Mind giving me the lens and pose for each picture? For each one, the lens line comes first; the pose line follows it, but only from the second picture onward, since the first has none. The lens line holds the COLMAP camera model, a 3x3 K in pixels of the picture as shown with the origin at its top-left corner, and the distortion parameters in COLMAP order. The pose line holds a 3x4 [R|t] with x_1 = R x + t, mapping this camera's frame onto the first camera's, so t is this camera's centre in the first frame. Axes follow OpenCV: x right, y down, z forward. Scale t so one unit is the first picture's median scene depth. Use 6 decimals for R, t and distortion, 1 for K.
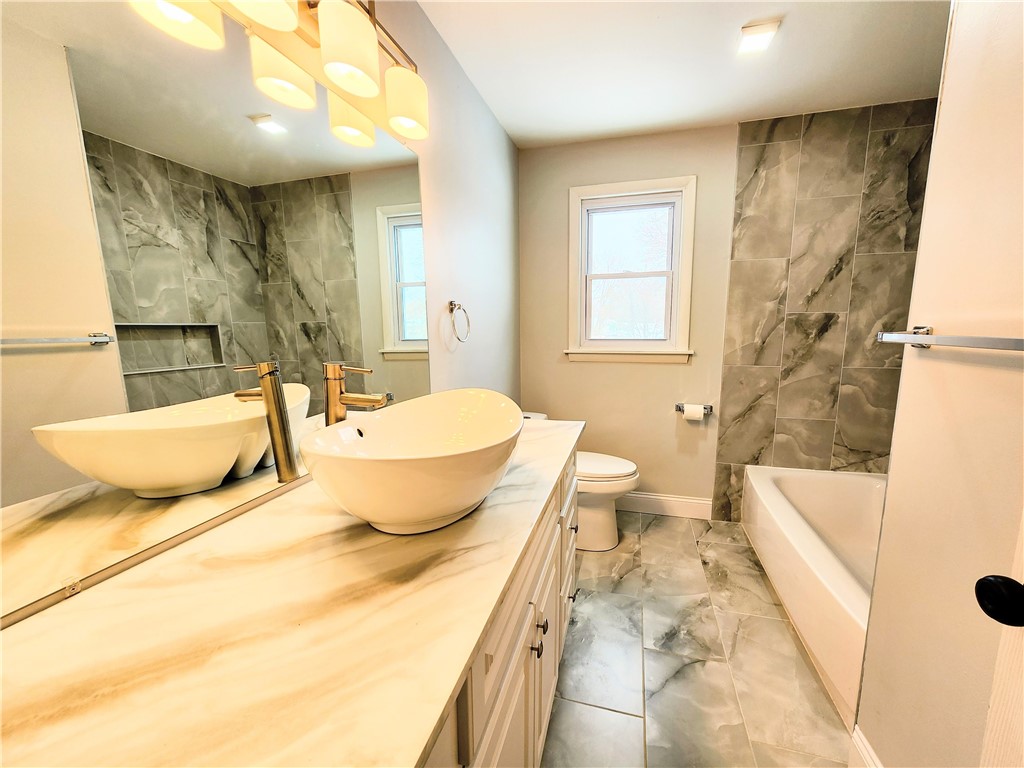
lens RADIAL K [[429.0, 0, 516.5], [0, 429.0, 385.0], [0, 0, 1]] dist [0.006866, 0.000174]
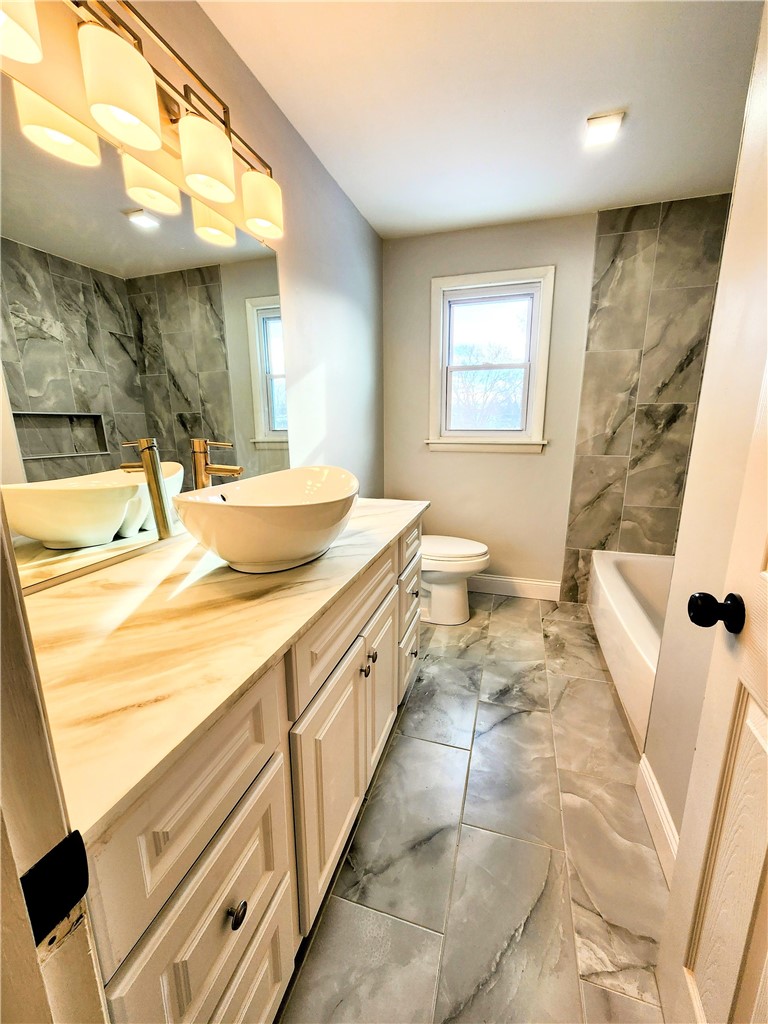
lens RADIAL K [[429.0, 0, 379.1], [0, 429.0, 515.4], [0, 0, 1]] dist [0.006866, 0.000174]
pose [[0.999306, 0.012310, -0.035158, 0.046377], [-0.009472, 0.996767, 0.079790, 0.023130], [0.036026, -0.079401, 0.996192, -0.075655]]
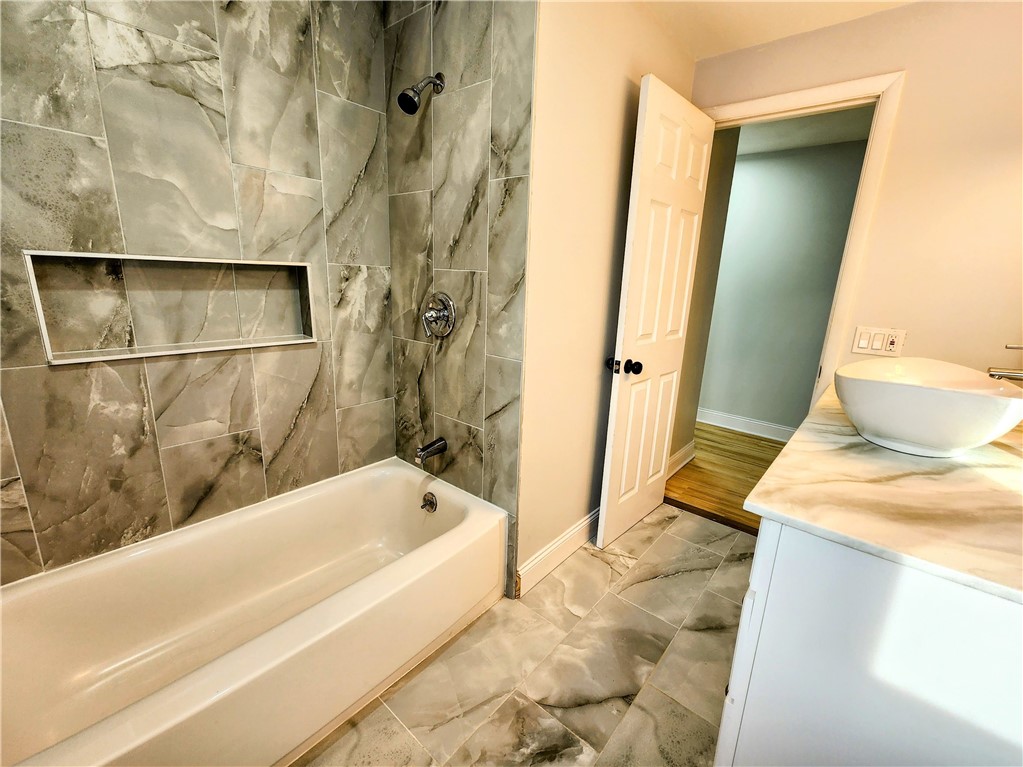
lens RADIAL K [[438.9, 0, 515.4], [0, 438.9, 387.8], [0, 0, 1]] dist [0.000141, -0.000001]
pose [[-0.910928, -0.128015, 0.392203, 0.151799], [0.028623, 0.928742, 0.369621, -0.158113], [-0.411572, 0.347924, -0.842352, 1.029307]]
